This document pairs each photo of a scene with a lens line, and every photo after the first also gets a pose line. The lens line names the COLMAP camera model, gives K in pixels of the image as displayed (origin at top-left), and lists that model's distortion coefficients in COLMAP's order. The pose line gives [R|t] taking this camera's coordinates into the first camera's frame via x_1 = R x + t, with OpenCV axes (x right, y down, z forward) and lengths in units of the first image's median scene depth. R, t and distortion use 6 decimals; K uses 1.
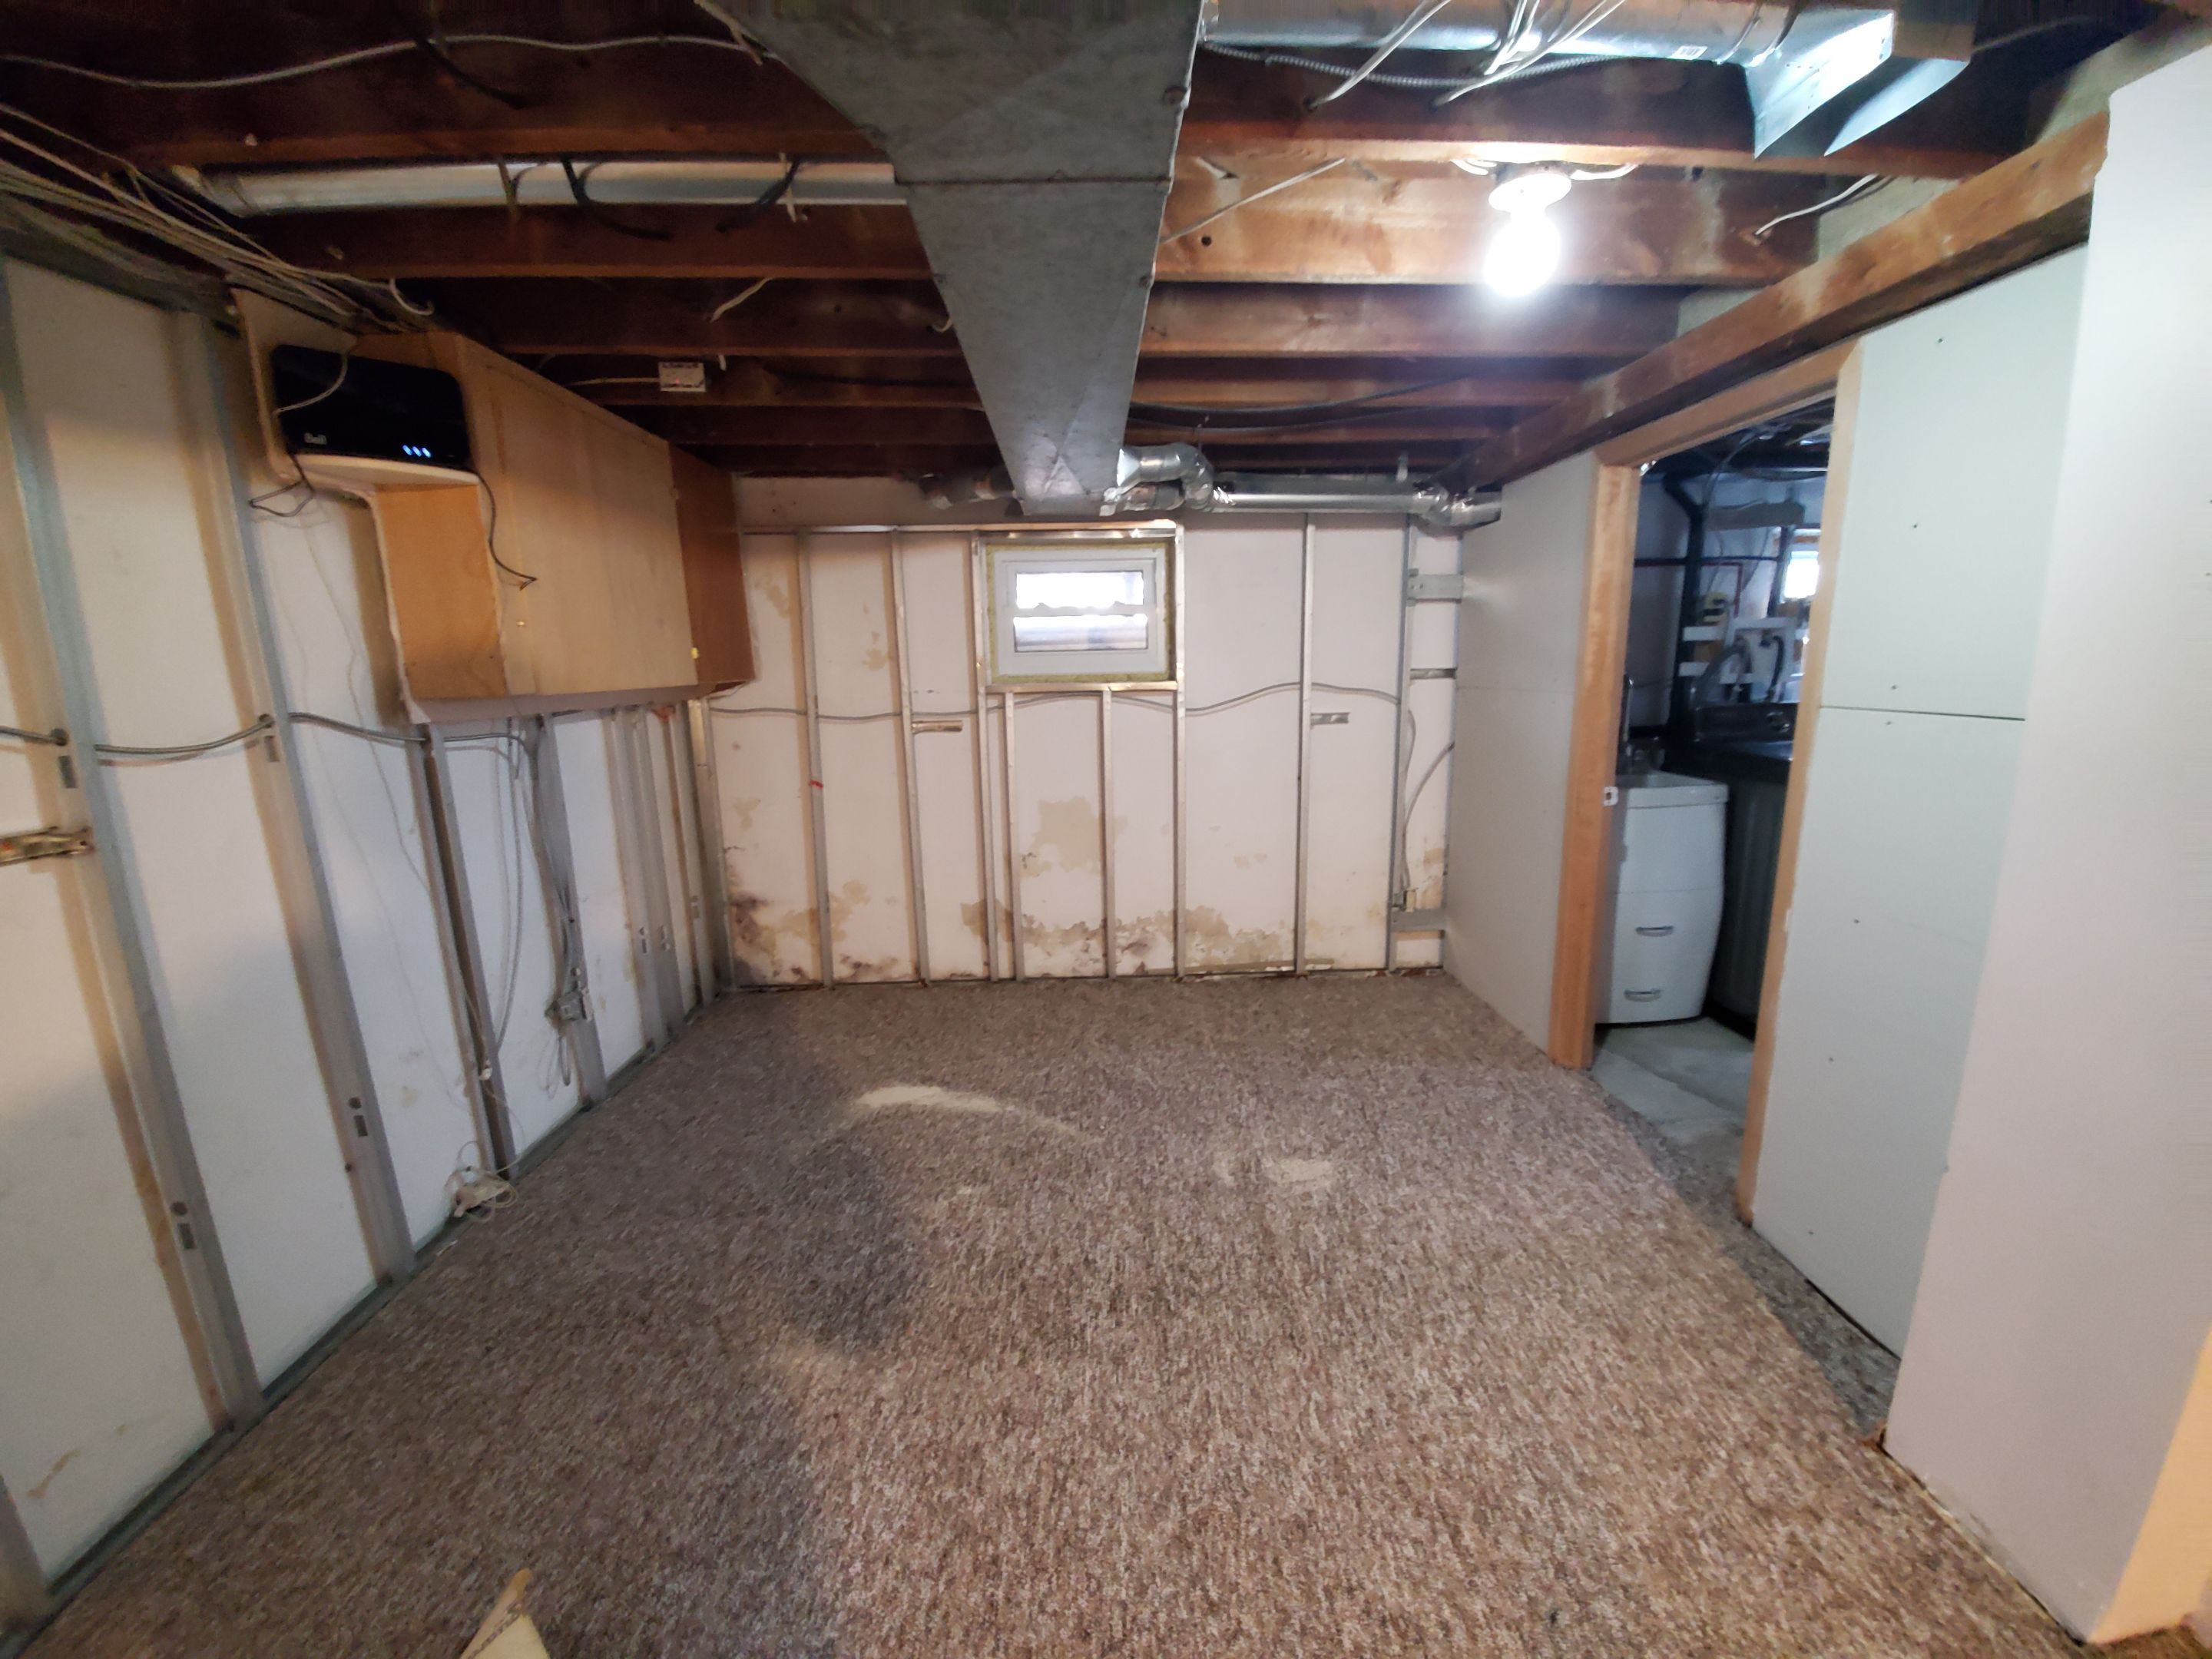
lens RADIAL K [[870.9, 0, 1122.5], [0, 870.9, 841.3], [0, 0, 1]] dist [-0.003389, -0.008456]
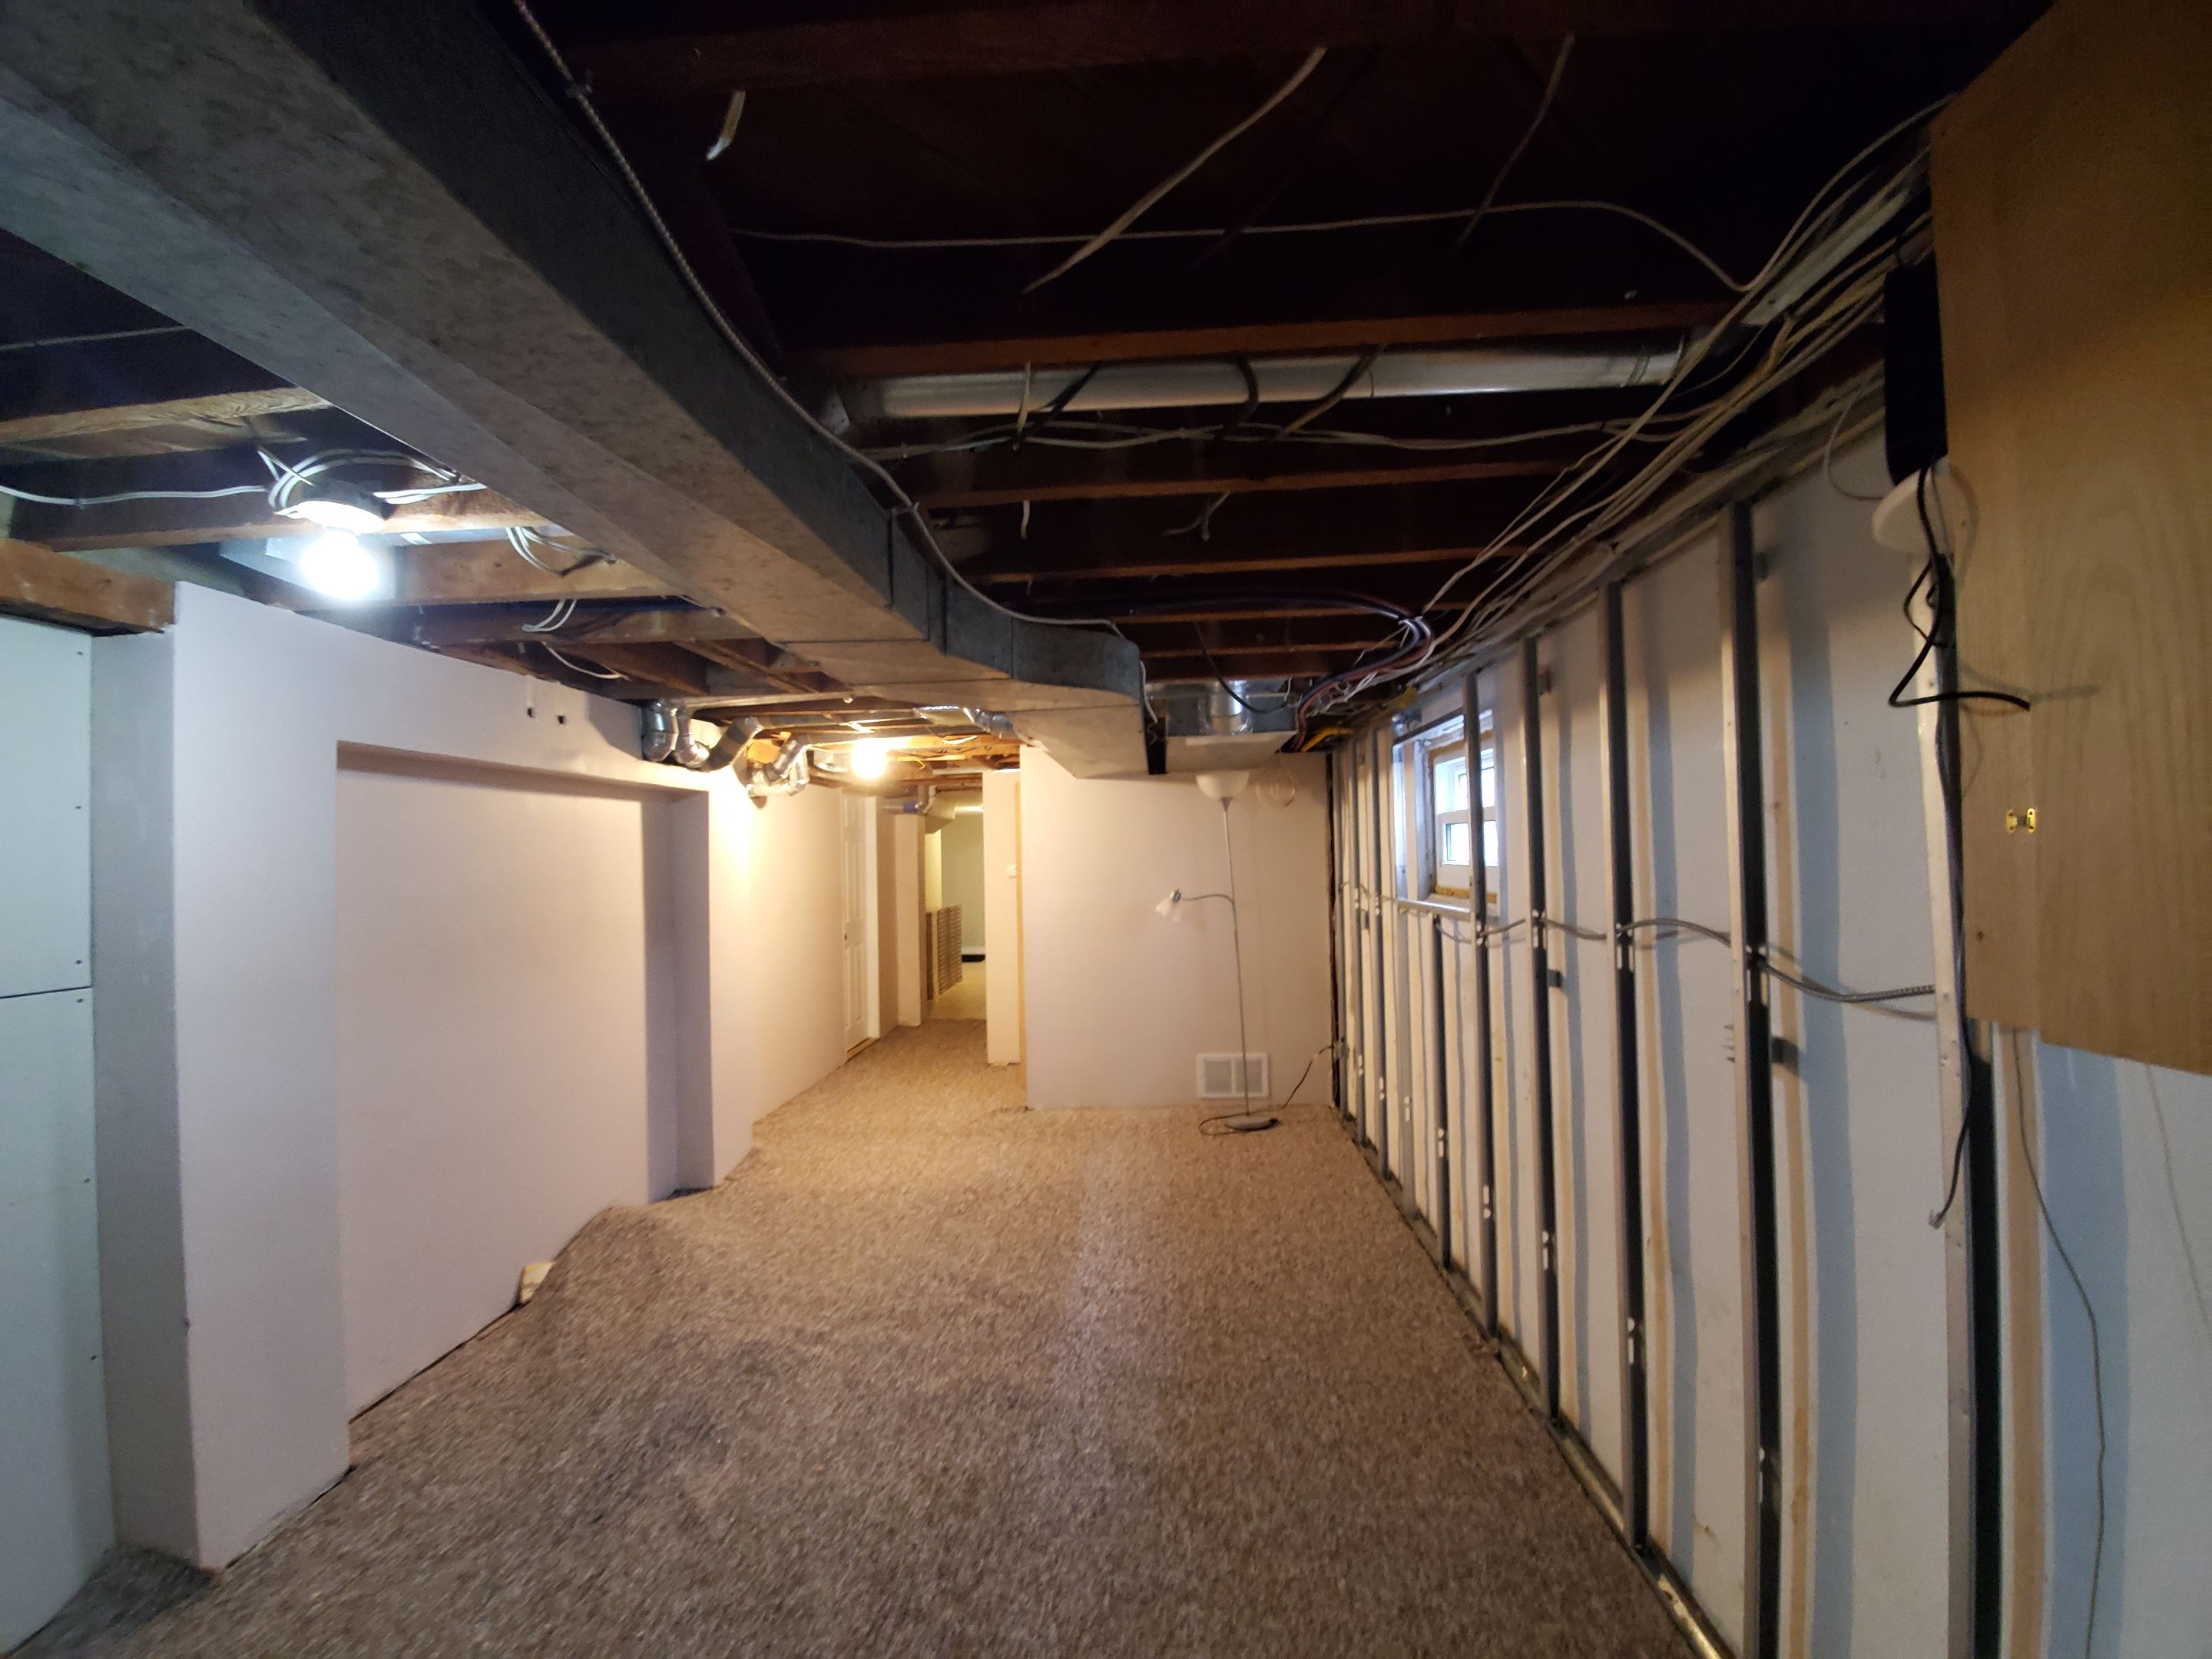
lens RADIAL K [[870.9, 0, 1118.1], [0, 870.9, 829.6], [0, 0, 1]] dist [-0.003389, -0.008456]
pose [[-0.995602, 0.039905, 0.084763, -0.238033], [0.053899, 0.983998, 0.169834, -0.208597], [-0.076629, 0.173655, -0.981821, 0.860137]]
